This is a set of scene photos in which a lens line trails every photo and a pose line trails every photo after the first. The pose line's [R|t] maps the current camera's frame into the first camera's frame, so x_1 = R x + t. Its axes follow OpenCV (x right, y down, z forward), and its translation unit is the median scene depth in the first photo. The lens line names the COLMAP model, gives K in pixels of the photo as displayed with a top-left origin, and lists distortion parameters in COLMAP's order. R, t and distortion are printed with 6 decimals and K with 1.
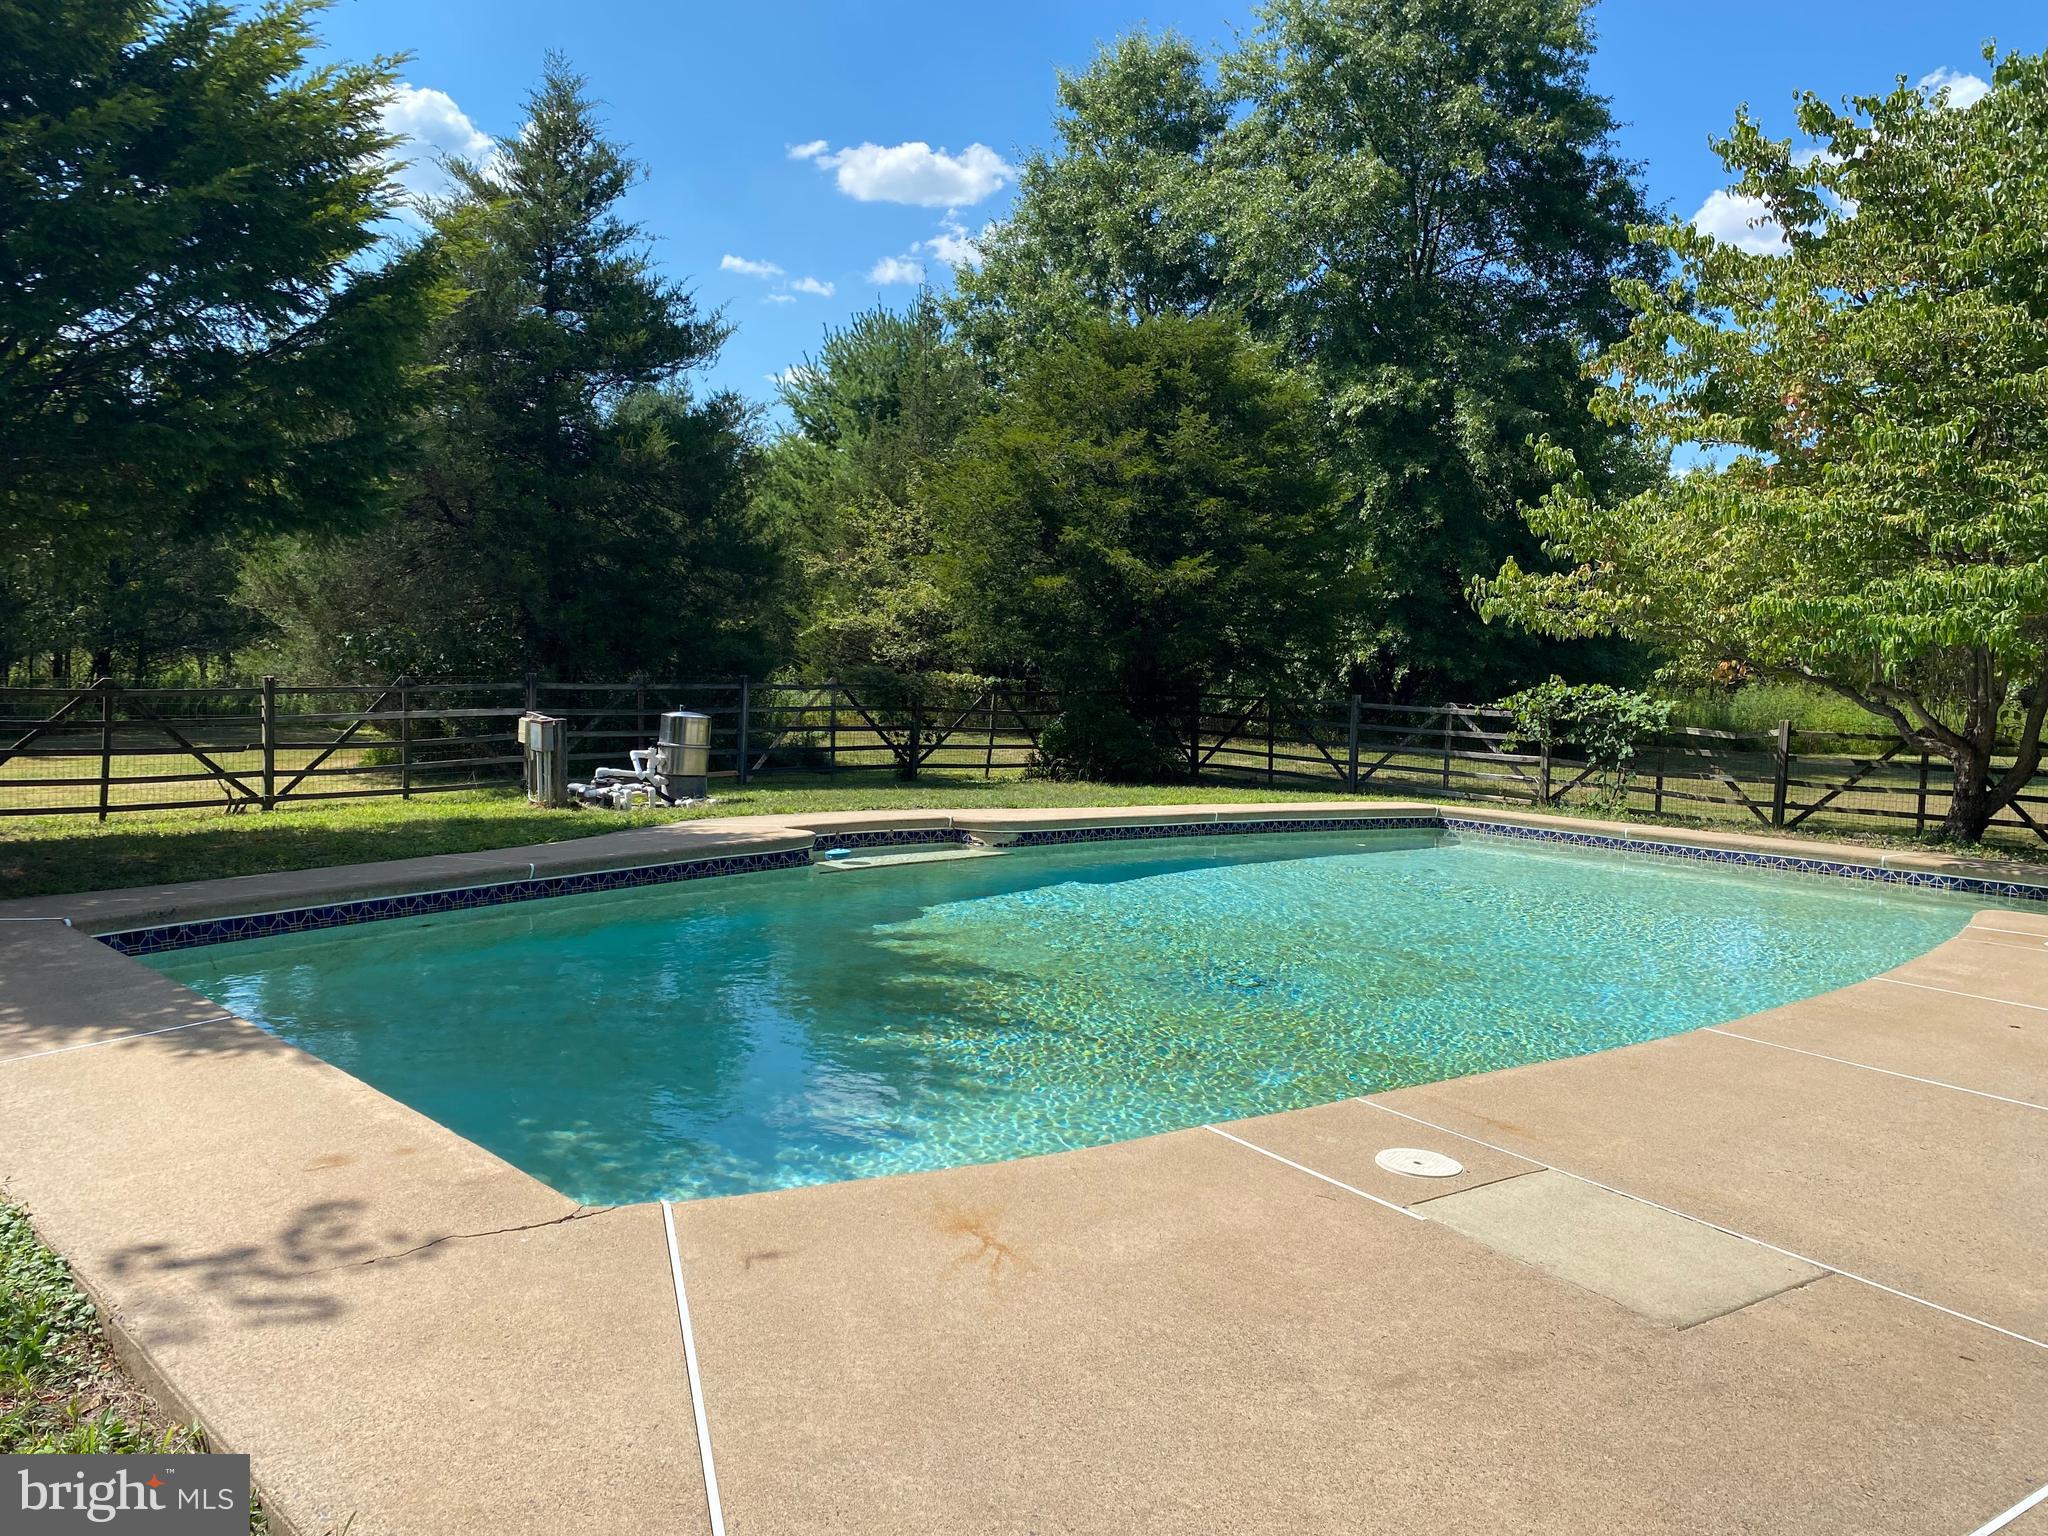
lens RADIAL K [[1567.4, 0, 1033.5], [0, 1567.4, 769.6], [0, 0, 1]] dist [0.055879, -0.044142]
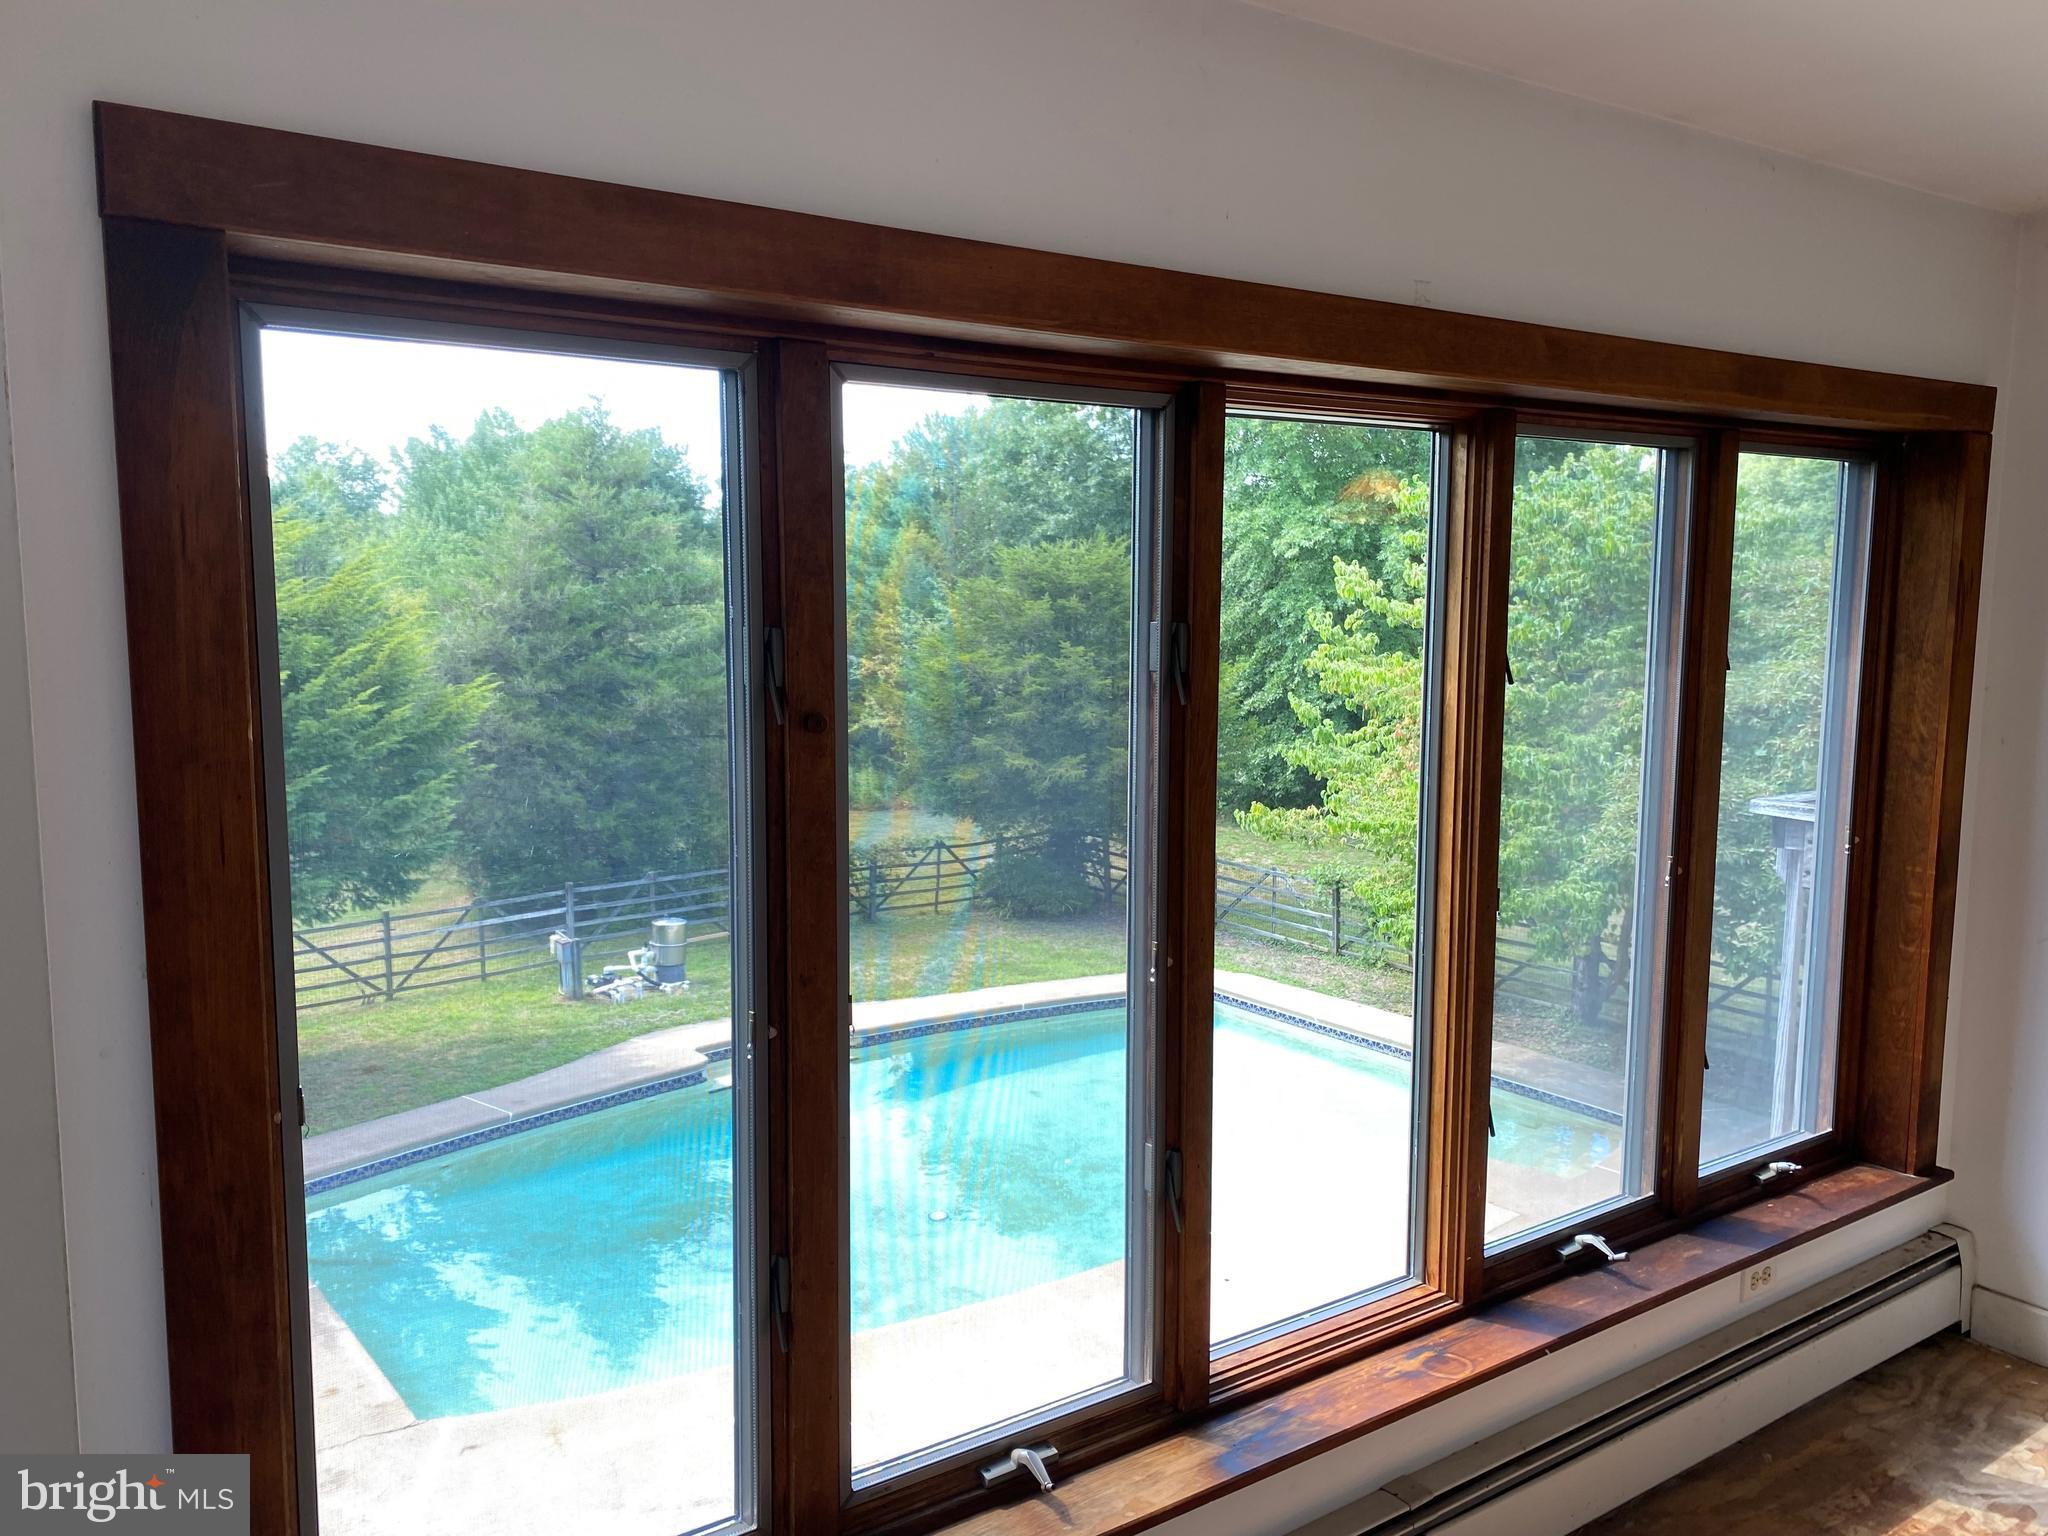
lens RADIAL K [[1567.4, 0, 1021.3], [0, 1567.4, 771.5], [0, 0, 1]] dist [0.055879, -0.044142]
pose [[0.993033, -0.017182, -0.116576, 0.258765], [0.022360, 0.998814, 0.043254, -0.221470], [0.115694, -0.045560, 0.992239, -0.359338]]
